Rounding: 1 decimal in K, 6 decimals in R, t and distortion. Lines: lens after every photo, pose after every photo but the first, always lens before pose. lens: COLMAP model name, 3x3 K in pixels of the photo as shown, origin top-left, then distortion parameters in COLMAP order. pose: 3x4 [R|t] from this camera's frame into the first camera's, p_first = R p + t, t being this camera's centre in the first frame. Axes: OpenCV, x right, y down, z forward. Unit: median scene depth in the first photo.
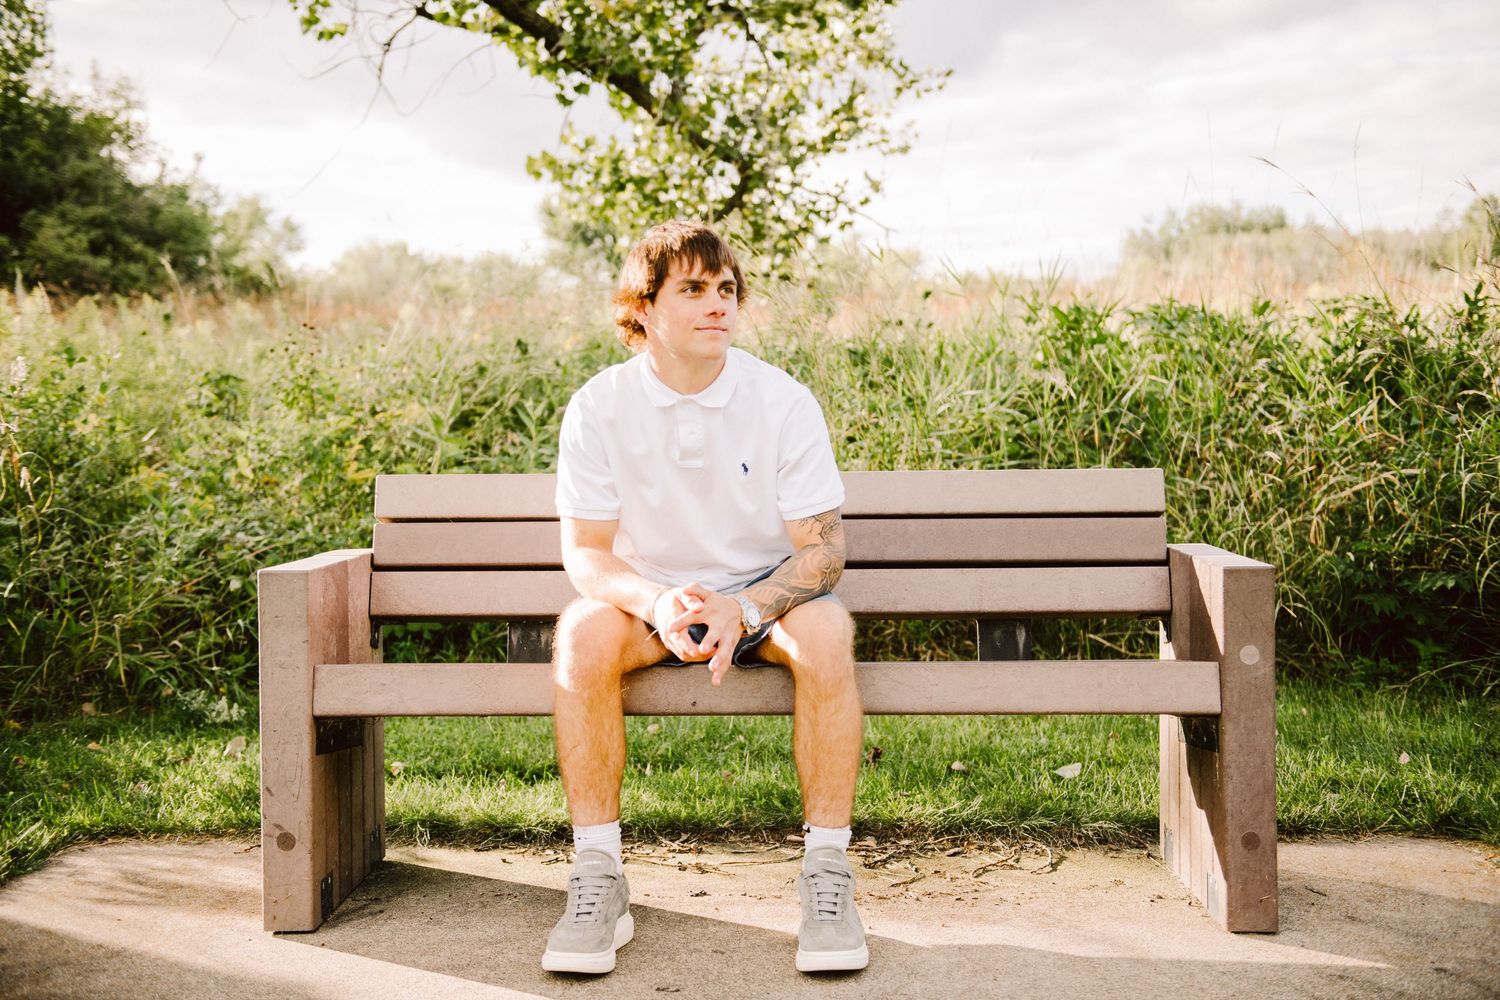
lens RADIAL K [[1835.2, 0, 727.5], [0, 1835.2, 494.7], [0, 0, 1]] dist [0.121201, 0.017830]
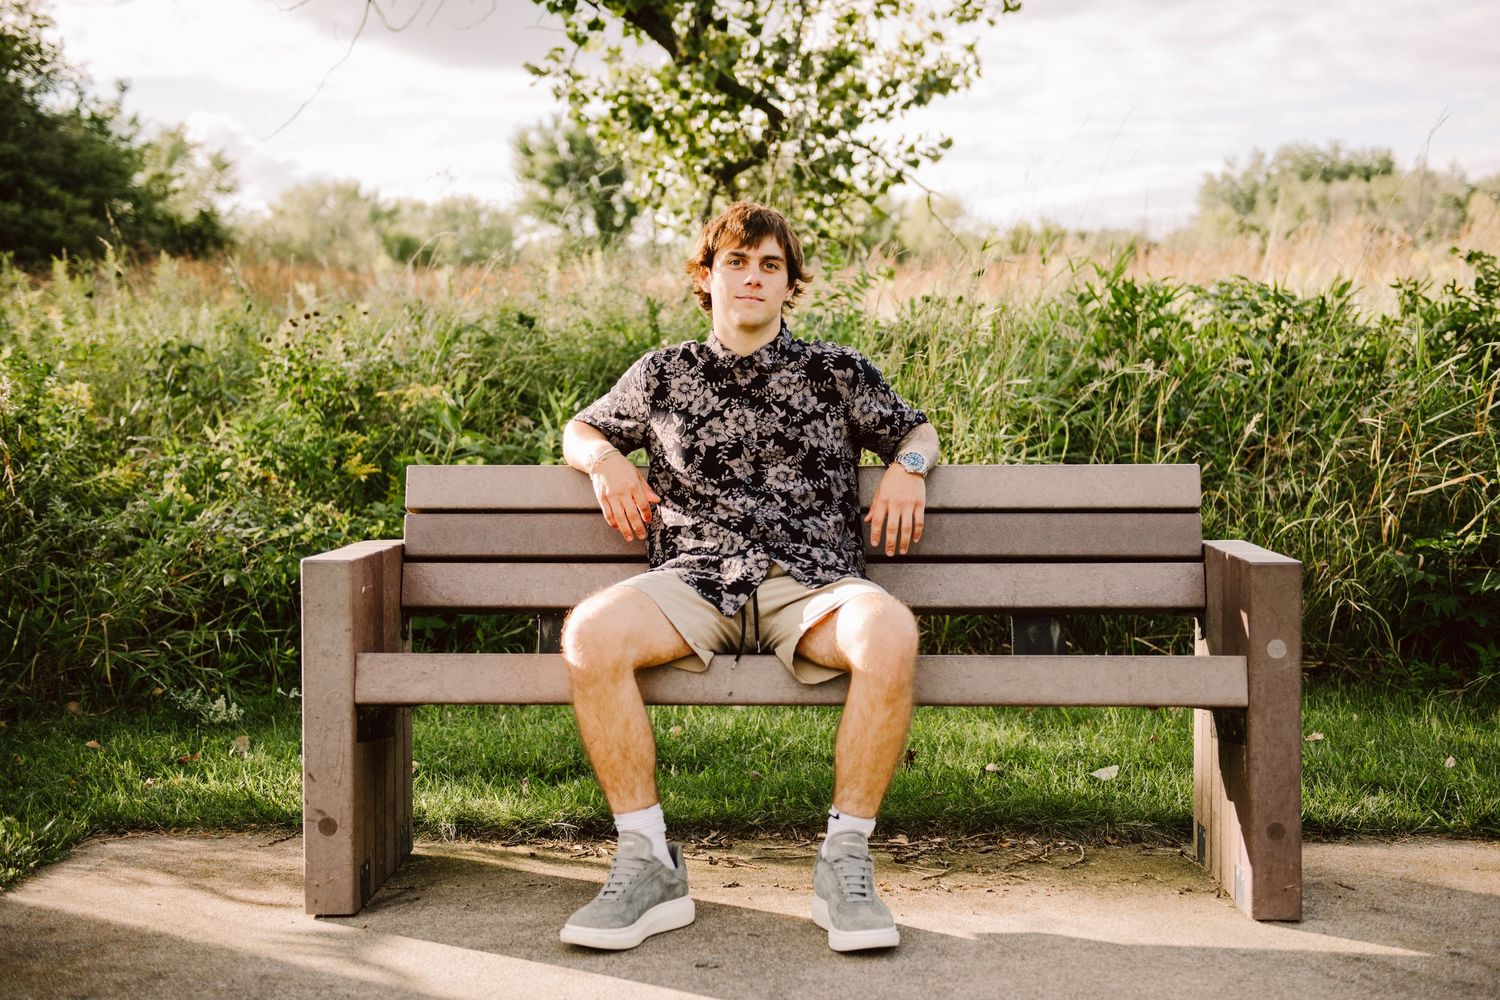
lens RADIAL K [[2239.4, 0, 764.0], [0, 2239.4, 500.5], [0, 0, 1]] dist [0.194590, 0.058604]
pose [[0.999827, 0.007140, 0.017159, -0.018664], [-0.007271, 0.999945, 0.007561, -0.002047], [-0.017104, -0.007685, 0.999824, -0.204857]]
